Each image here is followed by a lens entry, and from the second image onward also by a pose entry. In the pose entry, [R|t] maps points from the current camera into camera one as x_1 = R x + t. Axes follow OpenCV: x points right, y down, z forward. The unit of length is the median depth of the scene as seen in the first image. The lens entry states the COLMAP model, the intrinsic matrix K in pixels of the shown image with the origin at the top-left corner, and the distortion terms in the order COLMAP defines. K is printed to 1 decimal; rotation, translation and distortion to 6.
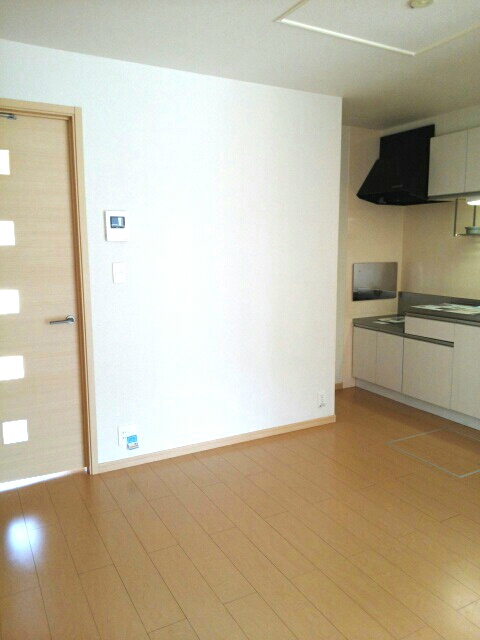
lens RADIAL K [[508.2, 0, 240.0], [0, 508.2, 320.0], [0, 0, 1]] dist [0.011569, -0.004511]
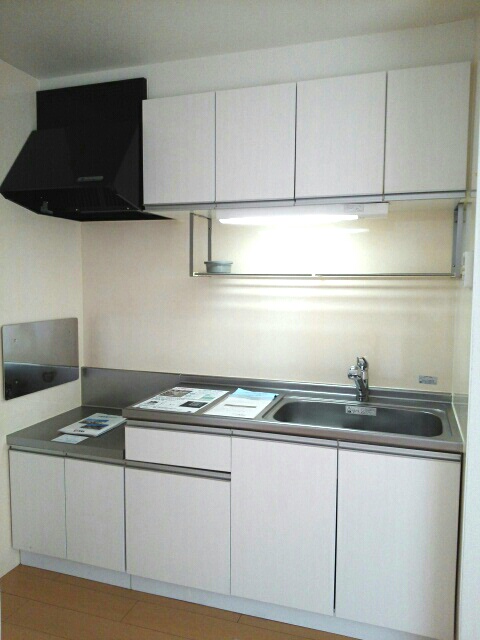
lens RADIAL K [[508.2, 0, 240.0], [0, 508.2, 320.0], [0, 0, 1]] dist [0.011569, -0.004511]
pose [[0.732238, -0.041313, 0.679795, 0.059152], [0.086558, 0.995709, -0.032723, -0.085082], [-0.675526, 0.082803, 0.732672, 0.508394]]
